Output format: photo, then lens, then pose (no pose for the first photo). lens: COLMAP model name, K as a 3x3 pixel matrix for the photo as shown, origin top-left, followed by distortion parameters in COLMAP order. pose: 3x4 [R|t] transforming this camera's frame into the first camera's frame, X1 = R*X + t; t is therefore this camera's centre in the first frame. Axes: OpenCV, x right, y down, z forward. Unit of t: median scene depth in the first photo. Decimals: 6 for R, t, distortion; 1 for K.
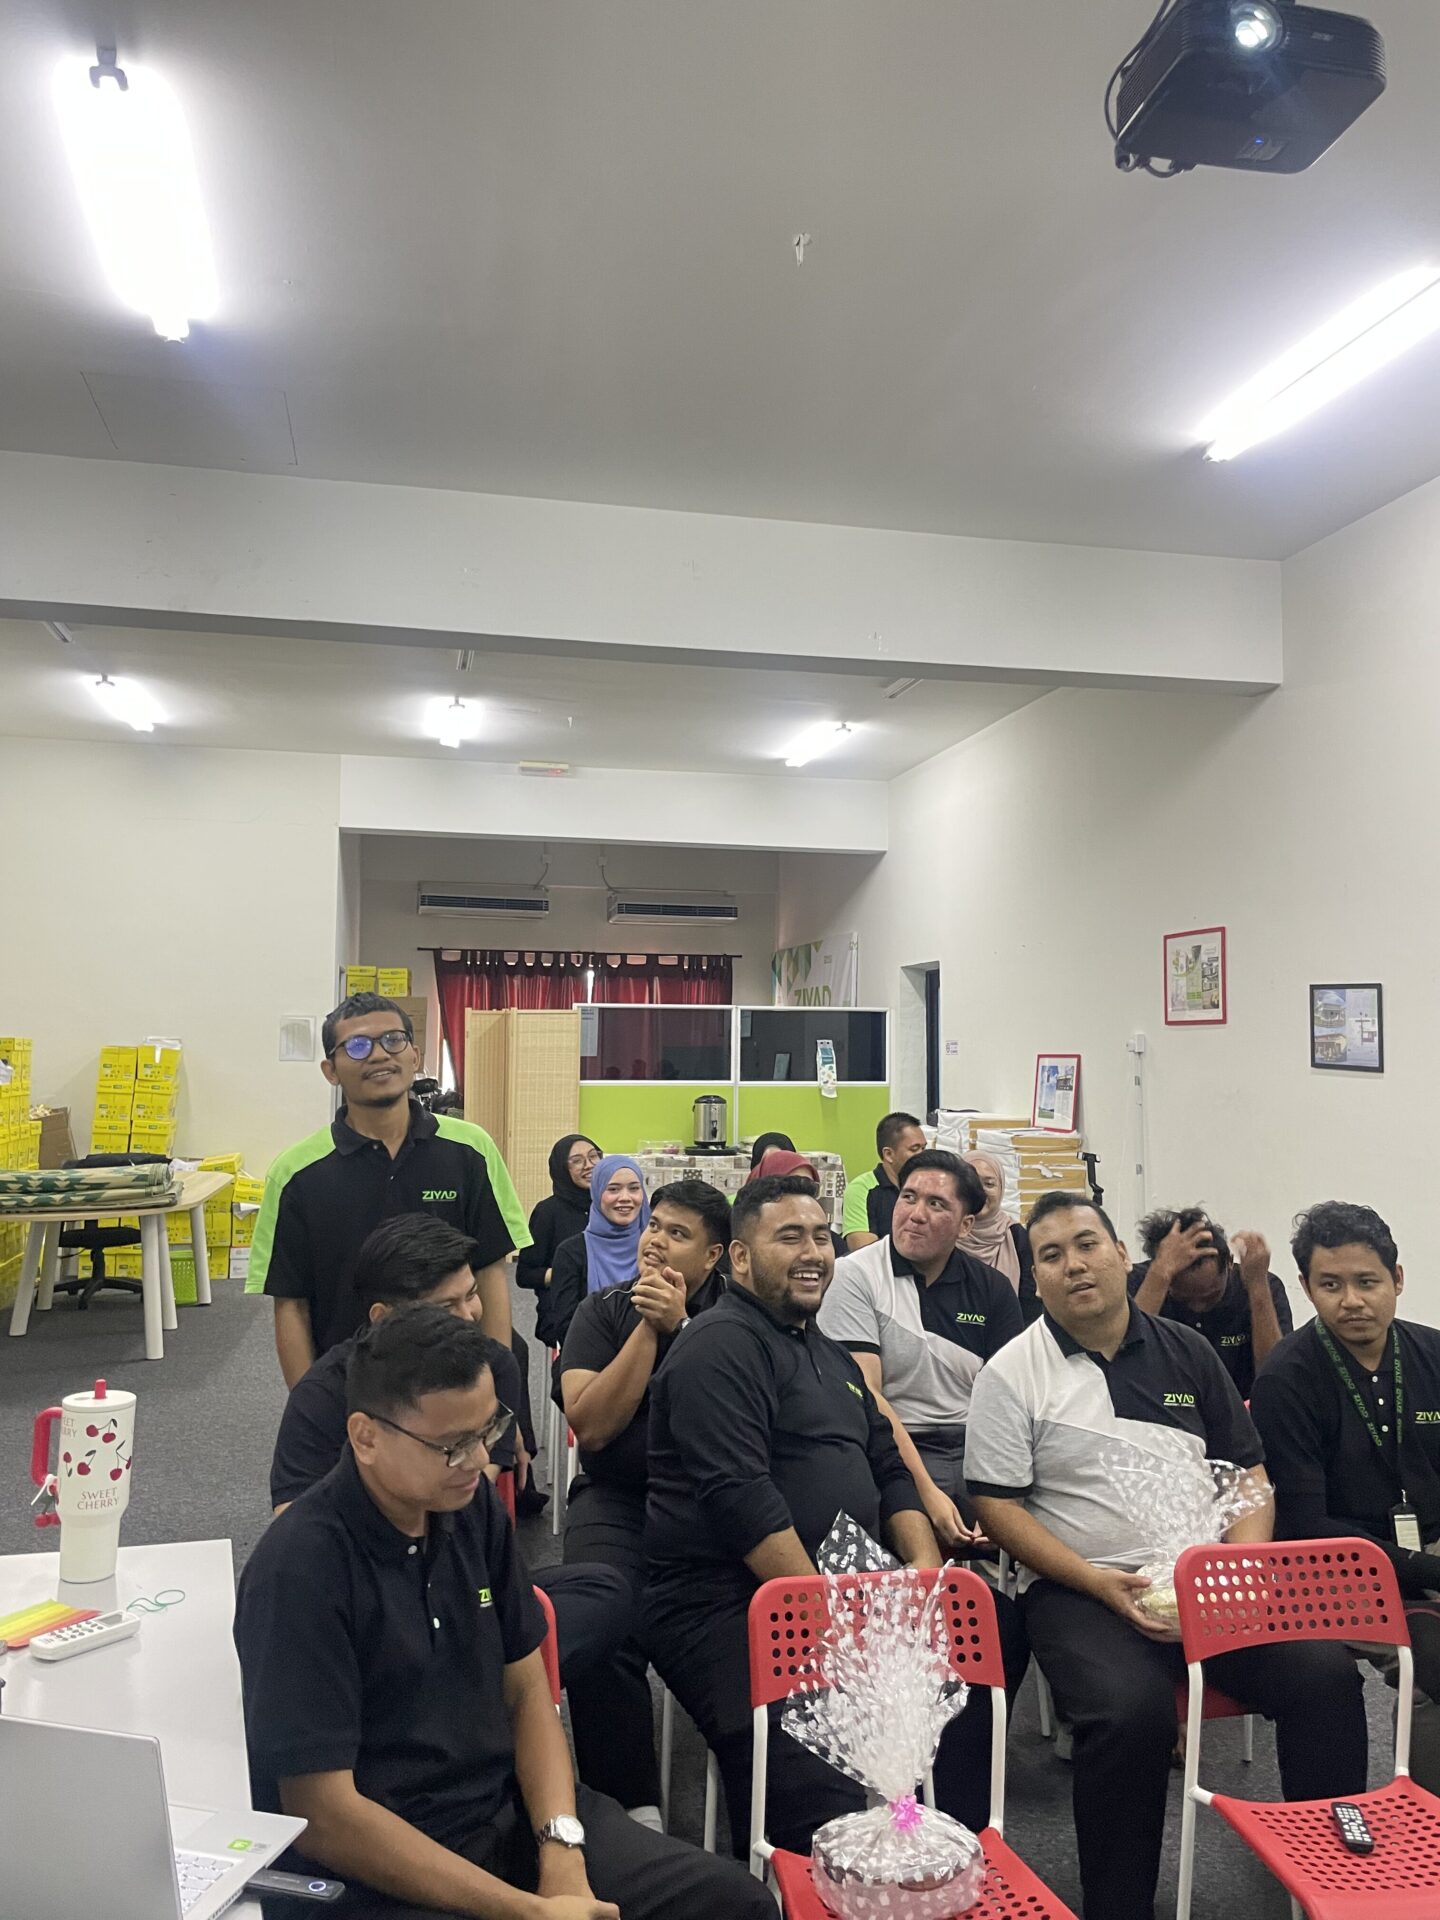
lens RADIAL K [[1423.3, 0, 720.0], [0, 1423.3, 960.0], [0, 0, 1]] dist [-0.004656, -0.004530]
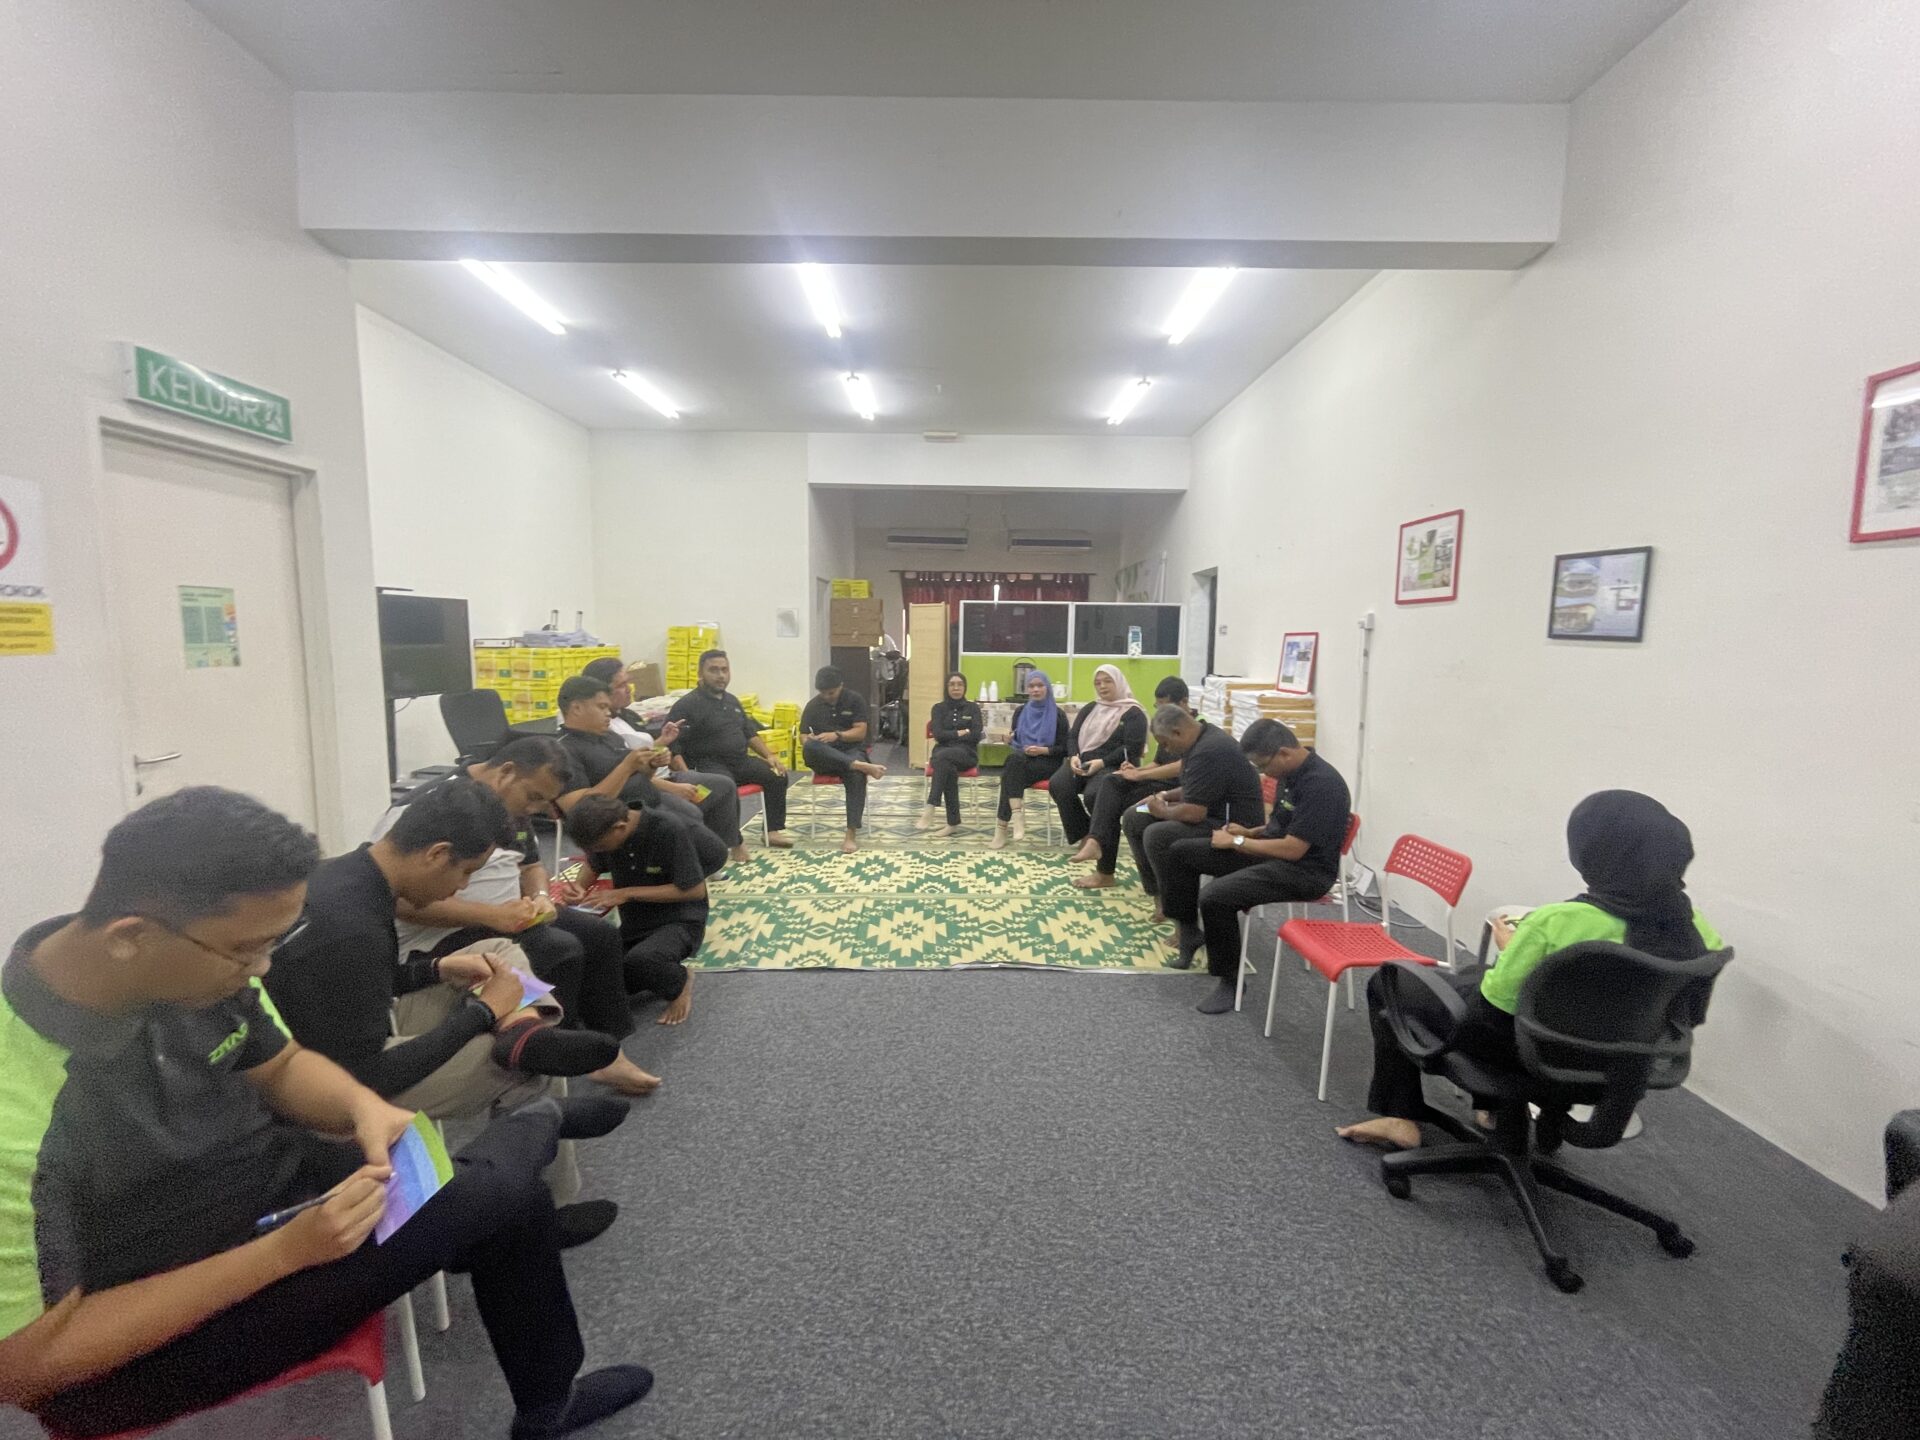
lens RADIAL K [[771.2, 0, 960.0], [0, 771.2, 720.0], [0, 0, 1]] dist [-0.012360, 0.000187]
pose [[0.979237, 0.027926, -0.200786, 0.090674], [0.005386, 0.986532, 0.163479, 0.032915], [0.202648, -0.161166, 0.965898, 0.296901]]
